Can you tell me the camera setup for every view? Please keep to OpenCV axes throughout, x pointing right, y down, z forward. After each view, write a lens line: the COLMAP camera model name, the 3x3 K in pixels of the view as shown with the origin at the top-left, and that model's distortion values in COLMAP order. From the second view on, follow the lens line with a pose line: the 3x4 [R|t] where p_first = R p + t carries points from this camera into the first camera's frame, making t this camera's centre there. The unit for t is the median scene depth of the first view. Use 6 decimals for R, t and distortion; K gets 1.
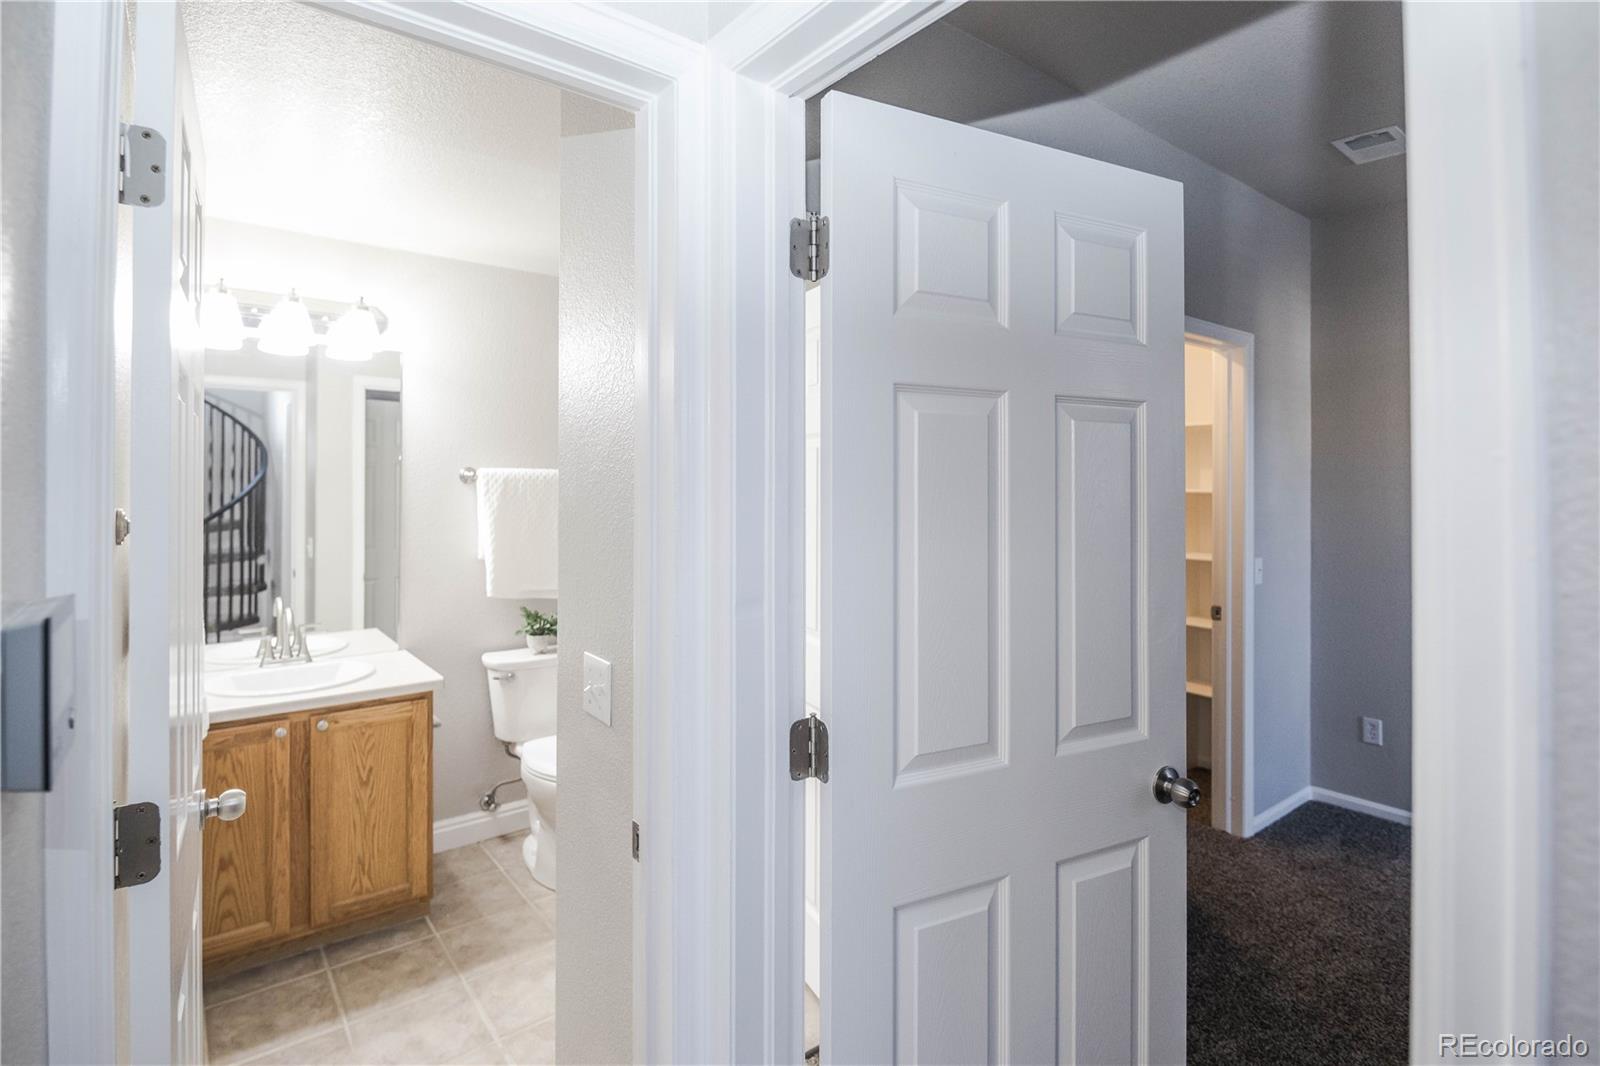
lens RADIAL K [[787.1, 0, 790.1], [0, 787.1, 469.1], [0, 0, 1]] dist [-0.000962, -0.008100]
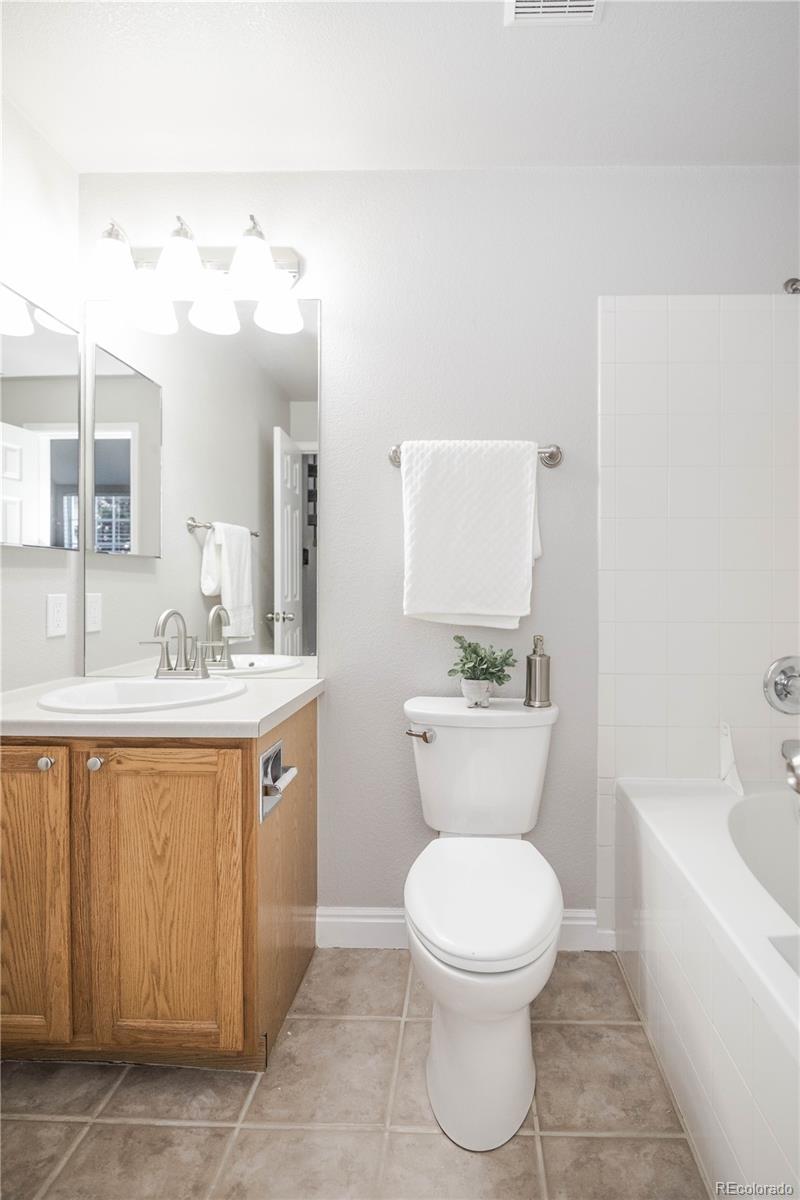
lens RADIAL K [[590.3, 0, 435.7], [0, 590.3, 594.8], [0, 0, 1]] dist [-0.000962, -0.008100]
pose [[0.775948, 0.000161, -0.630797, -0.036416], [0.015602, 0.999689, 0.019448, 0.166663], [0.630604, -0.024932, 0.775704, 0.762248]]
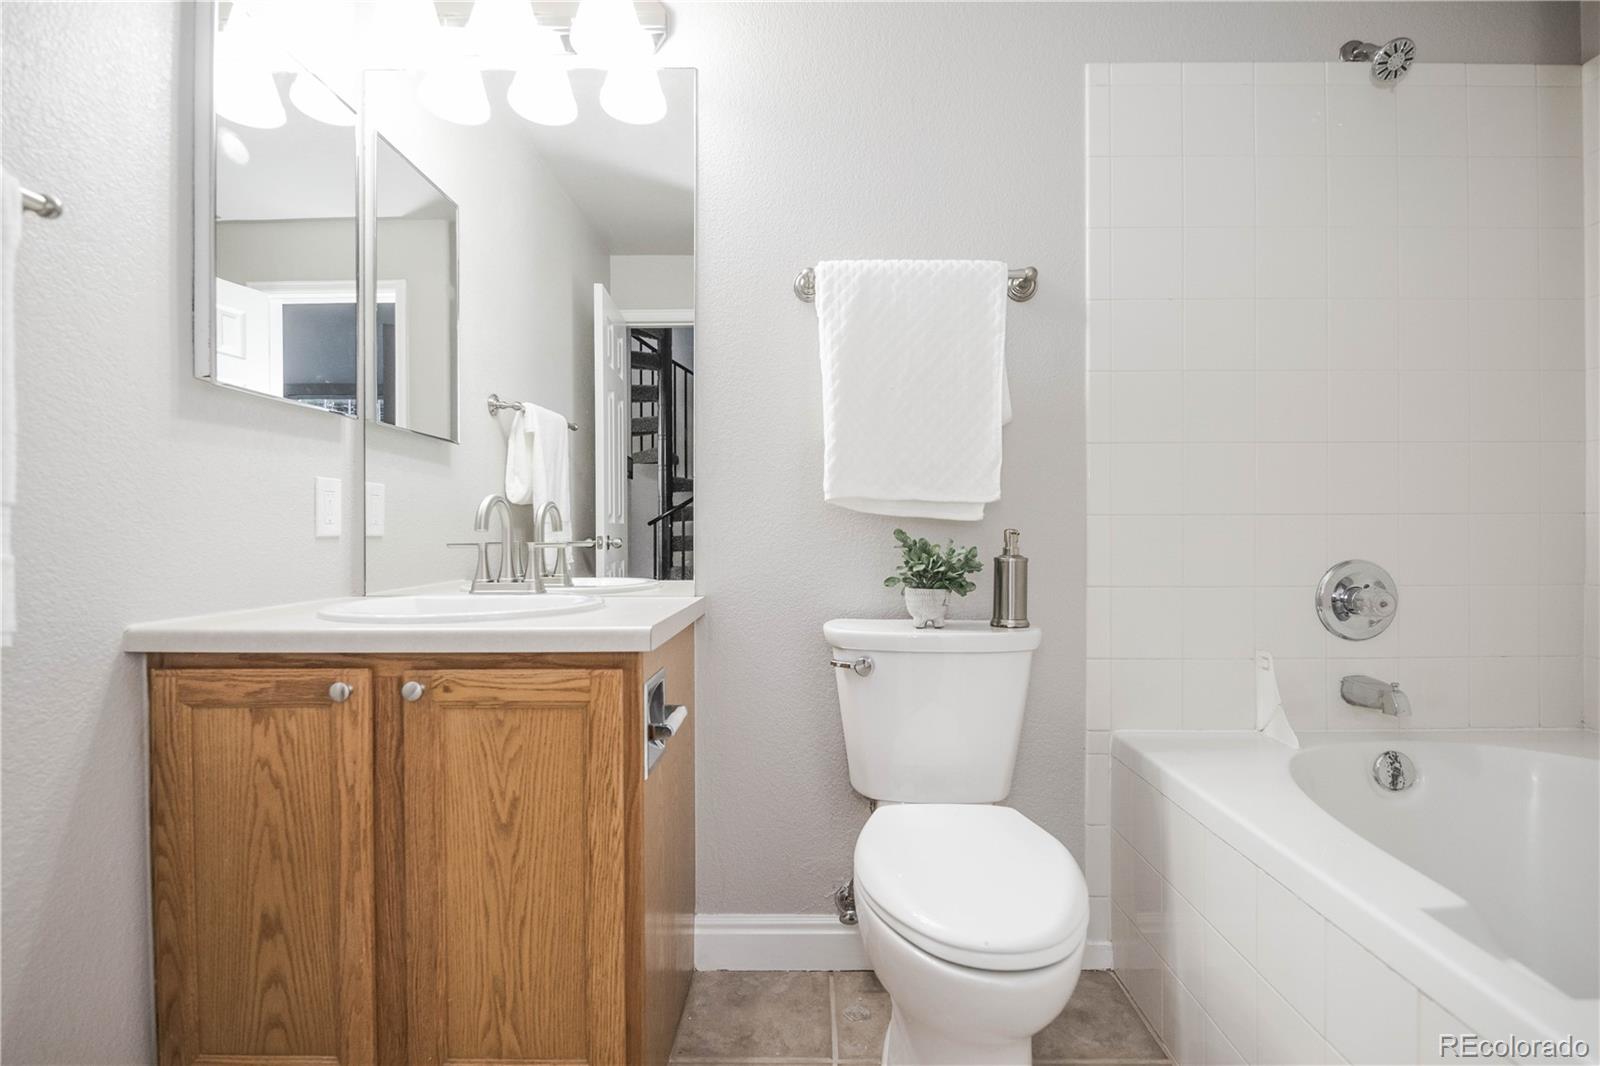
lens RADIAL K [[787.1, 0, 792.4], [0, 787.1, 540.3], [0, 0, 1]] dist [-0.000962, -0.008100]
pose [[0.785738, 0.000160, -0.618559, -0.112164], [0.017141, 0.999610, 0.022031, 0.219526], [0.618321, -0.027914, 0.785429, 0.740248]]
